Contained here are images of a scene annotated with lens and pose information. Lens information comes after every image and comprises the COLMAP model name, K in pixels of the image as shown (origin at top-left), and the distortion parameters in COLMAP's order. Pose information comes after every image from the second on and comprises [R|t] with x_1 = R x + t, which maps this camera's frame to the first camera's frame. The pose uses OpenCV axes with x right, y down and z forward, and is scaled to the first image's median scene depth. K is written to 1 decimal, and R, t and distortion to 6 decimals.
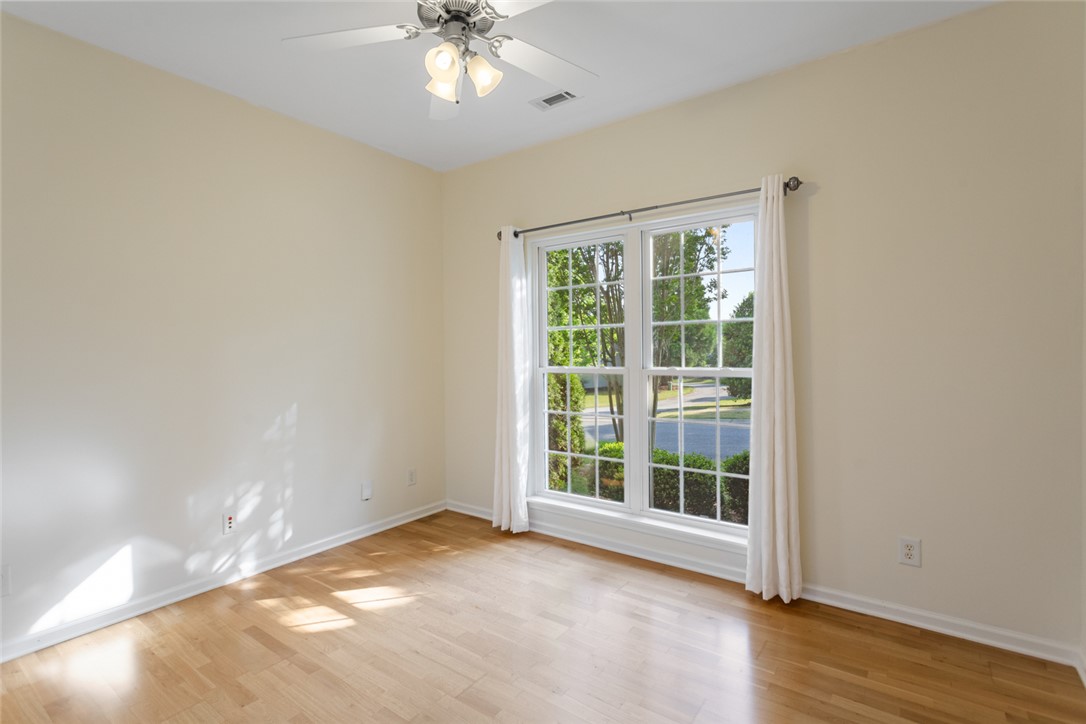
lens RADIAL K [[512.0, 0, 539.2], [0, 512.0, 368.4], [0, 0, 1]] dist [-0.000952, 0.000032]
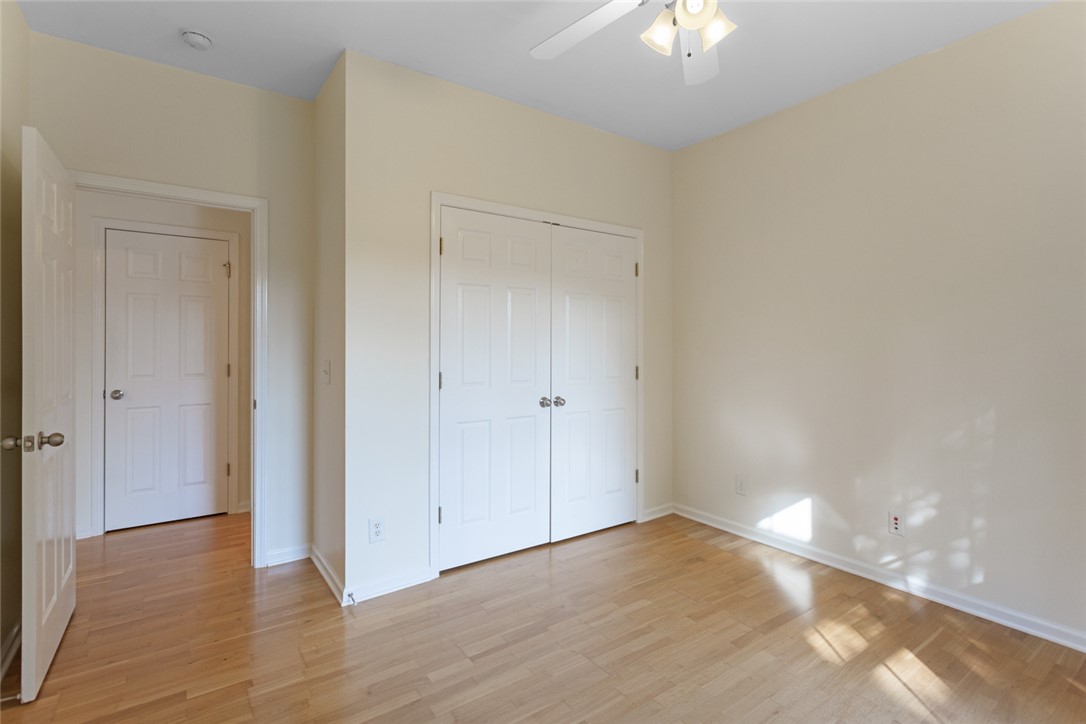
lens RADIAL K [[521.4, 0, 540.6], [0, 521.4, 345.8], [0, 0, 1]] dist [0.000493, 0.000650]
pose [[-0.328937, 0.007634, -0.944321, 0.513392], [-0.027616, 0.999462, 0.017700, -0.018133], [0.943948, 0.031900, -0.328550, 0.712835]]
